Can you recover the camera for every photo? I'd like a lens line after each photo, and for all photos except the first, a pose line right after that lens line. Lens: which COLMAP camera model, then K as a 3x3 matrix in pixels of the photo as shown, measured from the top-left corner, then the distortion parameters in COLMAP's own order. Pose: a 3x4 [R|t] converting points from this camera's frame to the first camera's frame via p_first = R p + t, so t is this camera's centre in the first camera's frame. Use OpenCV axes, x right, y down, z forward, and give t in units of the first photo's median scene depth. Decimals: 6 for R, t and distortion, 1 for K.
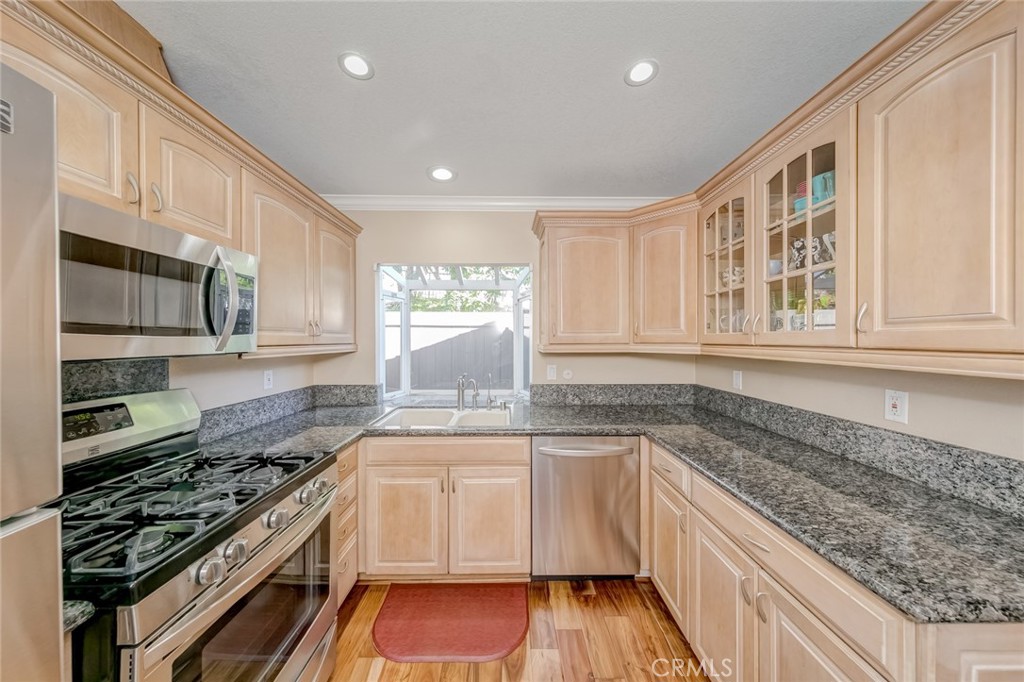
lens RADIAL K [[327.7, 0, 512.0], [0, 327.7, 341.0], [0, 0, 1]] dist [0.006669, -0.000118]
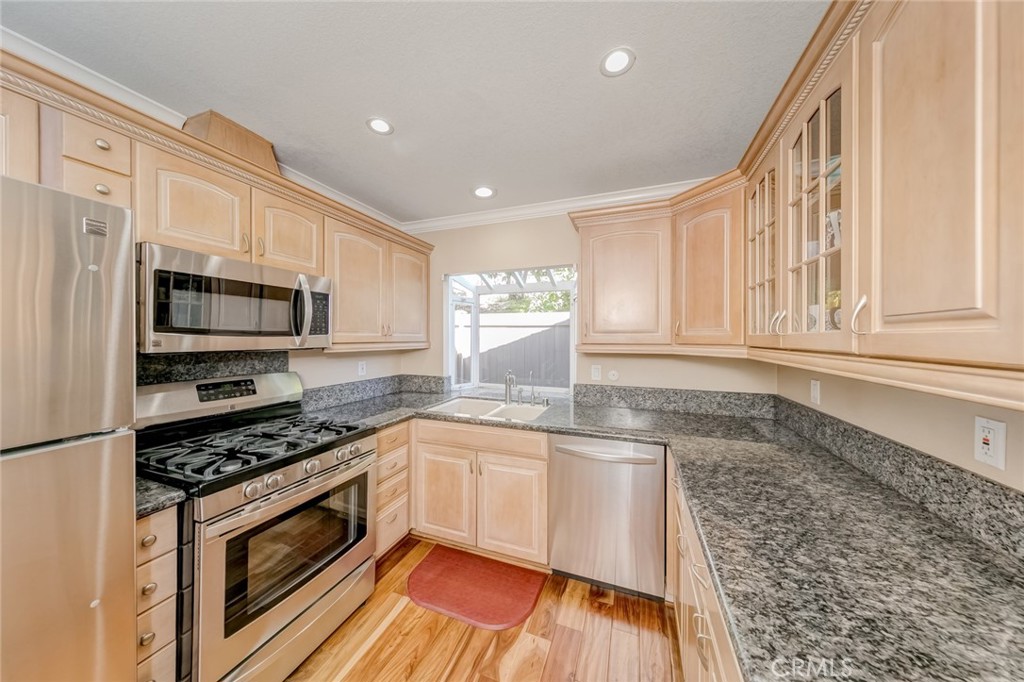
lens RADIAL K [[319.5, 0, 514.0], [0, 319.5, 338.3], [0, 0, 1]] dist [0.006321, -0.000159]
pose [[0.932891, 0.004896, -0.360125, 0.320266], [-0.005814, 0.999982, -0.001466, -0.006300], [0.360112, 0.003461, 0.932903, 0.017144]]
